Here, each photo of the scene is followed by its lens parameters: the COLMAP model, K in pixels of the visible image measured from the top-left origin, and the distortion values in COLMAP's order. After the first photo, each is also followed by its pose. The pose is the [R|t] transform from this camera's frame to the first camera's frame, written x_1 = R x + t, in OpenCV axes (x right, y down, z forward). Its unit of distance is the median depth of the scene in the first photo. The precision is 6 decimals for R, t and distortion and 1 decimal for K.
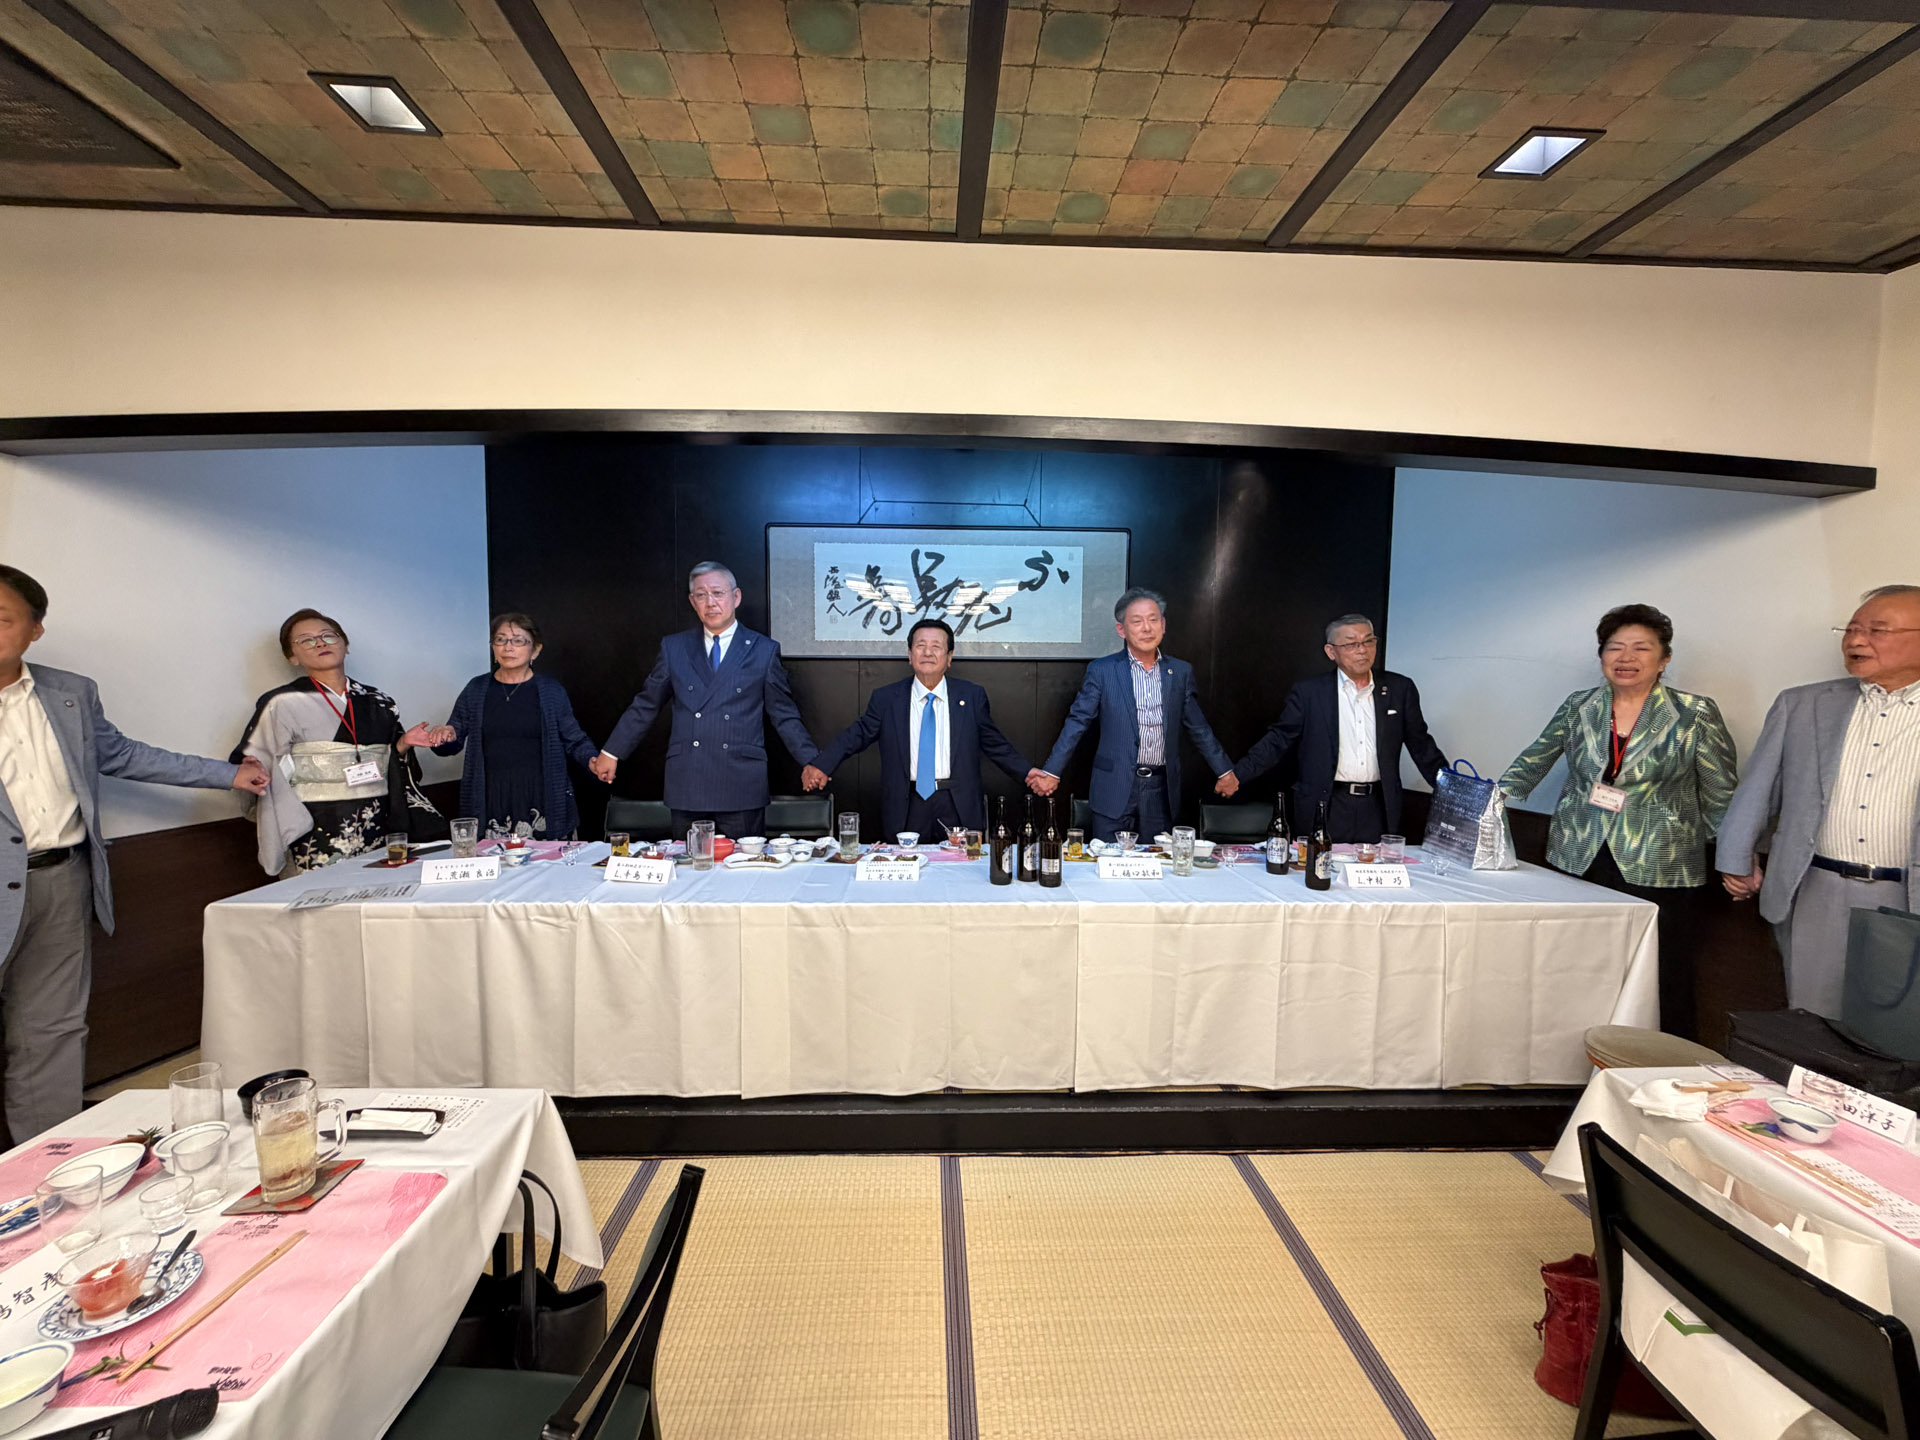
lens RADIAL K [[764.2, 0, 956.2], [0, 764.2, 720.1], [0, 0, 1]] dist [-0.000794, 0.000112]
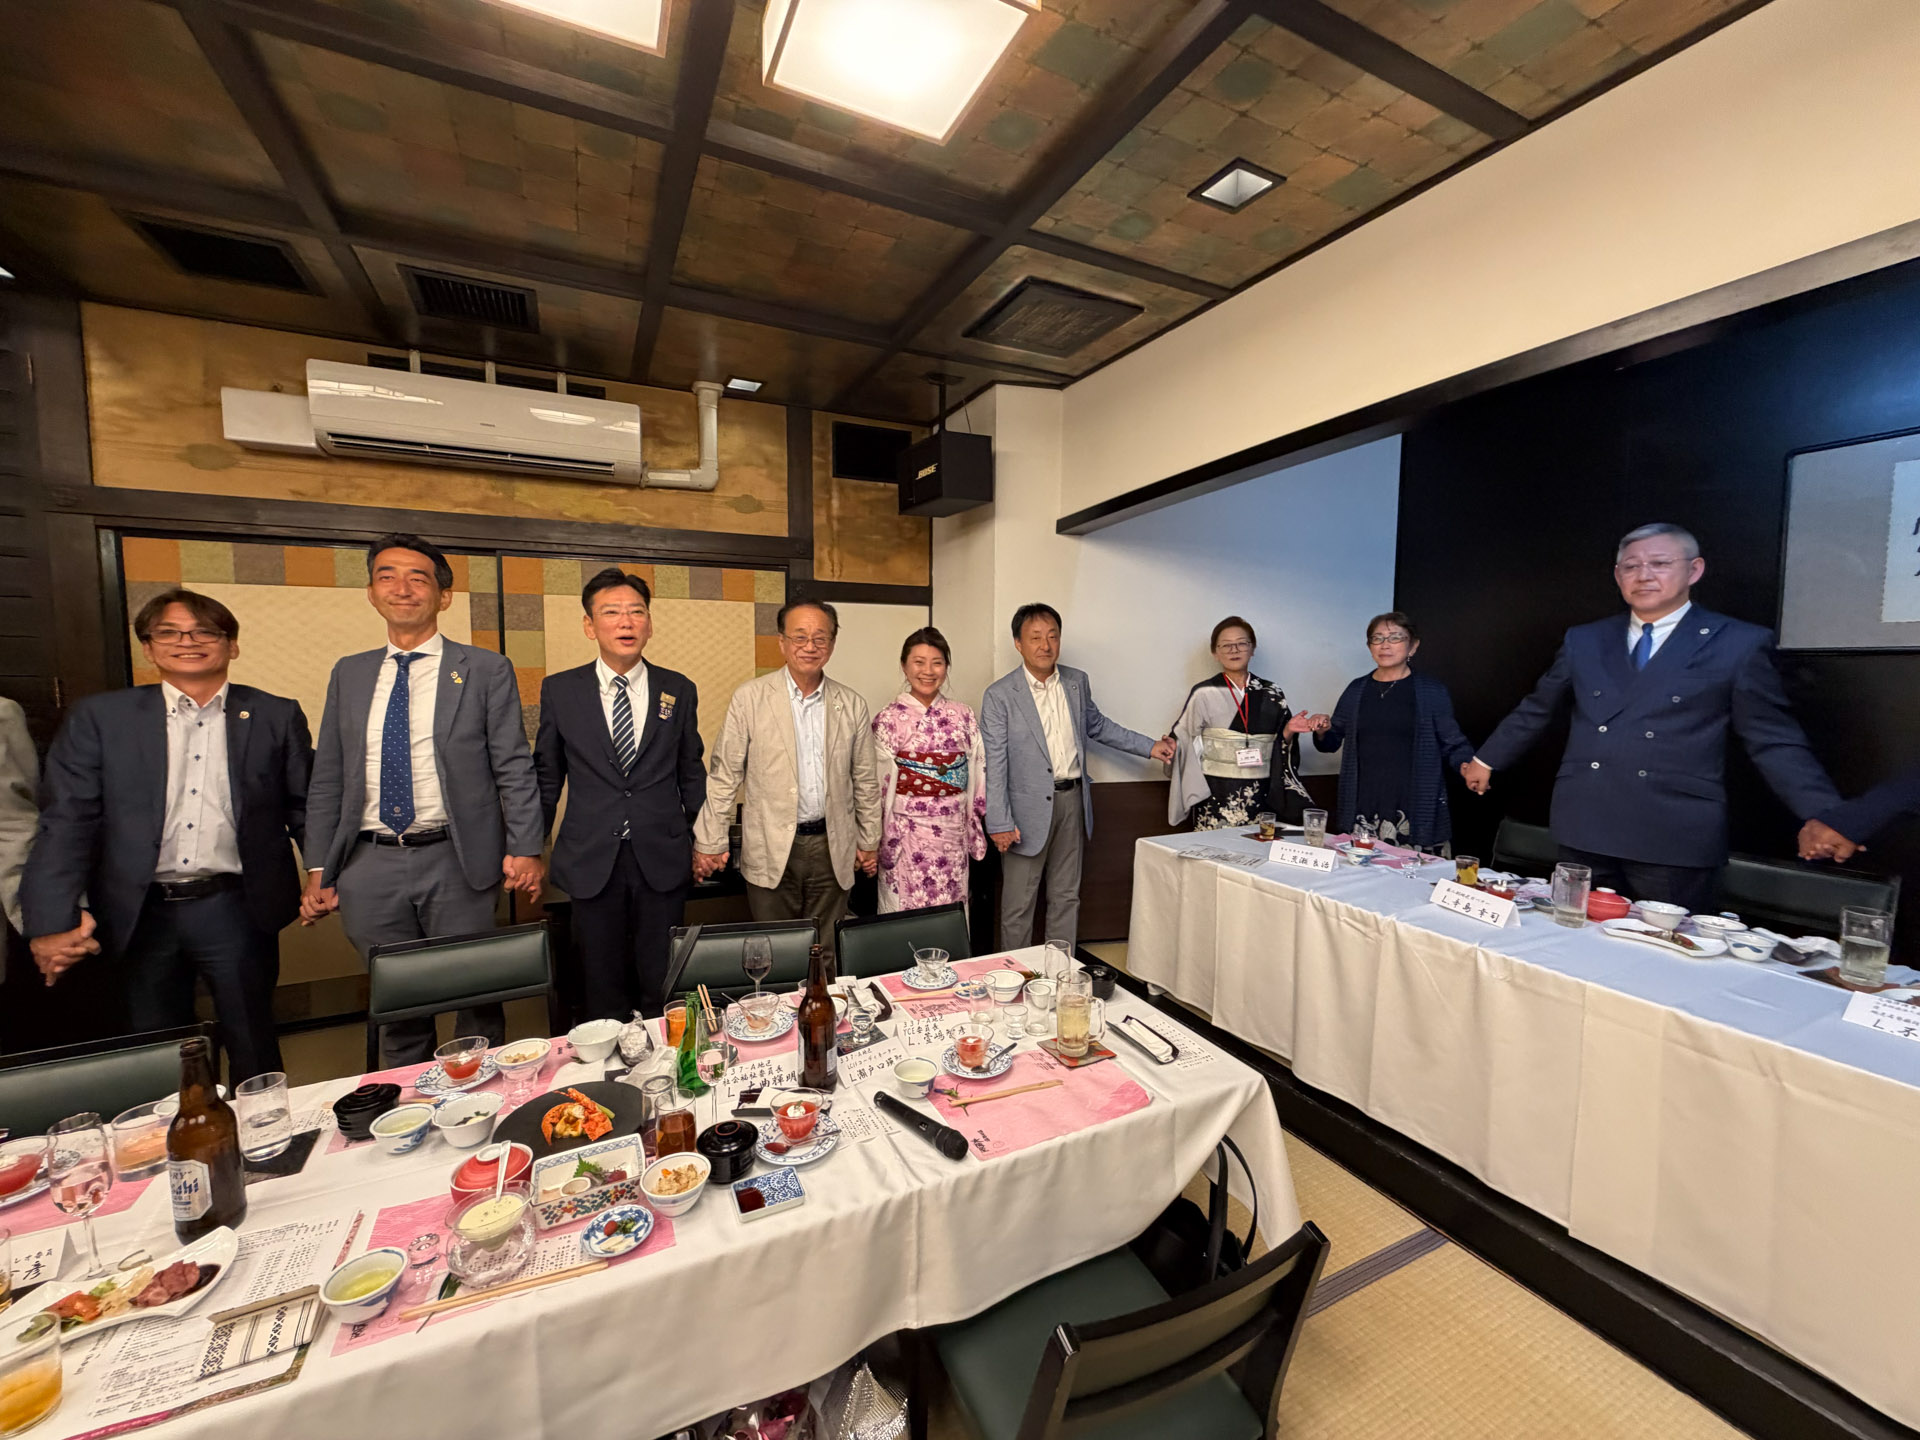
lens RADIAL K [[764.2, 0, 956.2], [0, 764.2, 720.1], [0, 0, 1]] dist [-0.000794, 0.000112]
pose [[0.405564, 0.061895, -0.911969, 0.124796], [-0.060427, 0.997338, 0.040817, -0.009149], [0.912067, 0.038554, 0.408225, 0.109029]]
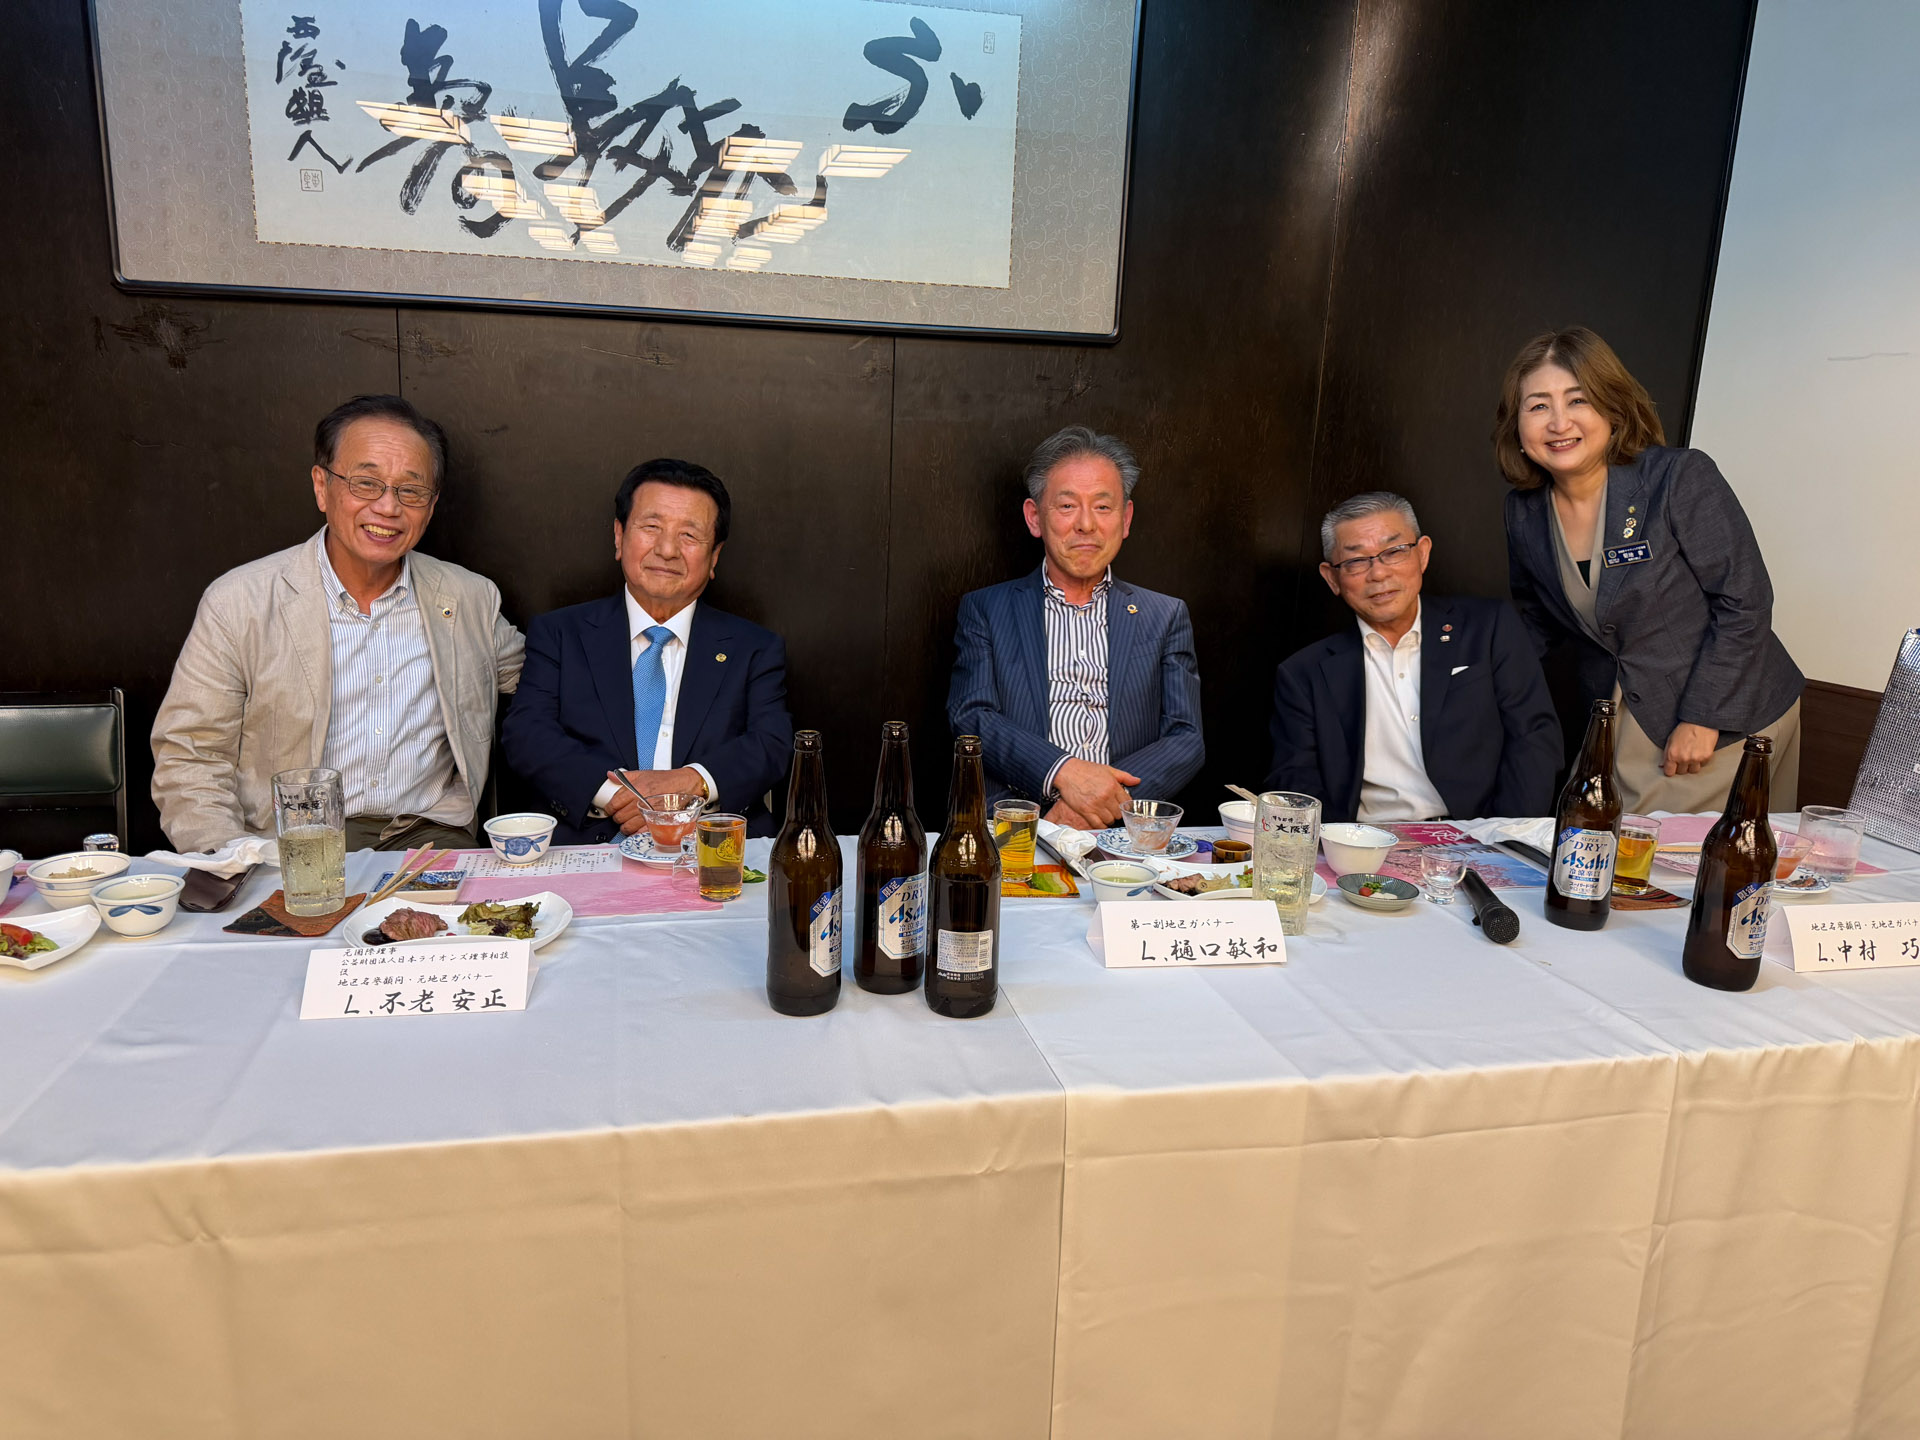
lens RADIAL K [[1370.5, 0, 960.0], [0, 1370.5, 720.0], [0, 0, 1]] dist [0.000558, -0.002987]
pose [[0.984022, -0.009454, 0.177795, 0.024459], [-0.018166, 0.988047, 0.153080, 0.013769], [-0.177117, -0.153864, 0.972088, 0.484755]]
